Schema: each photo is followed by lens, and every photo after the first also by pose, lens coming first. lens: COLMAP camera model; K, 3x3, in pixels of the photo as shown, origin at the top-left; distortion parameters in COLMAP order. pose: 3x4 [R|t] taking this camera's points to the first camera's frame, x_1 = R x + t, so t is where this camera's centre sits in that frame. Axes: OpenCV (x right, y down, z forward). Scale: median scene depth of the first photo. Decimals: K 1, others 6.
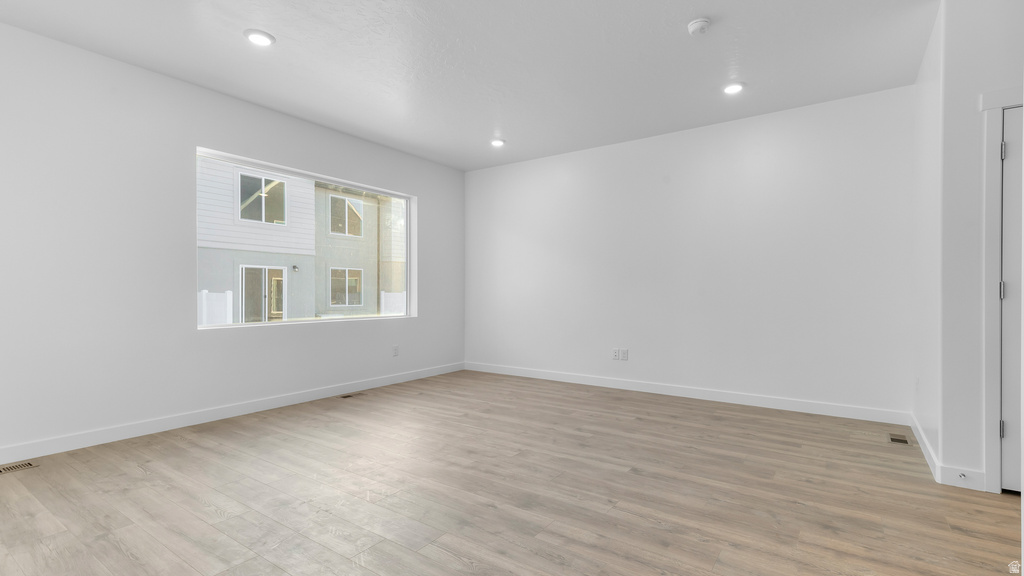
lens RADIAL K [[474.5, 0, 515.2], [0, 474.5, 289.5], [0, 0, 1]] dist [0.021942, -0.000018]
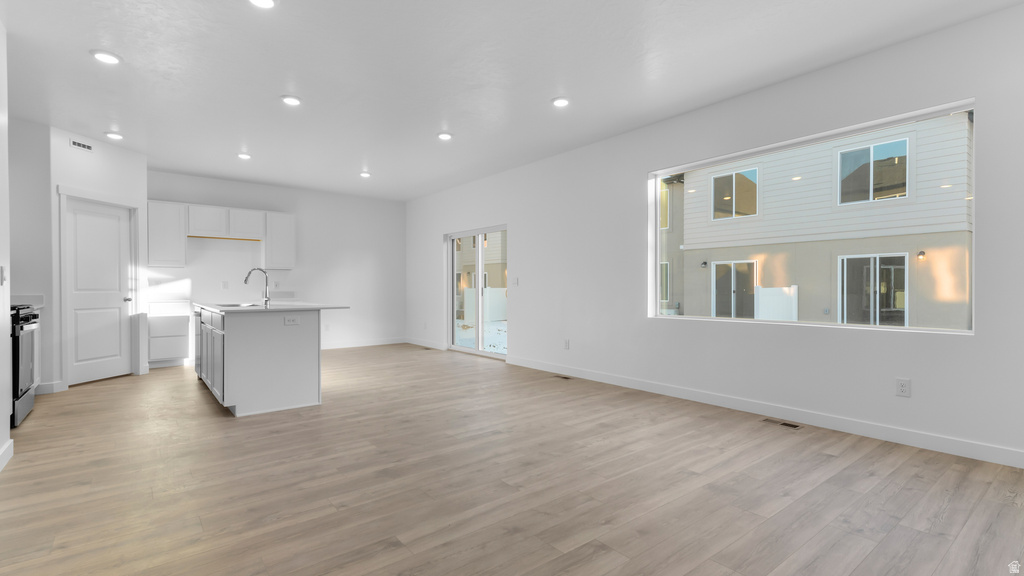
lens RADIAL K [[474.5, 0, 513.4], [0, 474.5, 288.9], [0, 0, 1]] dist [0.021942, -0.000018]
pose [[-0.290376, 0.003686, -0.956906, 0.742363], [0.006658, 0.999976, 0.001832, 0.003435], [0.956889, -0.005839, -0.290394, 1.170238]]
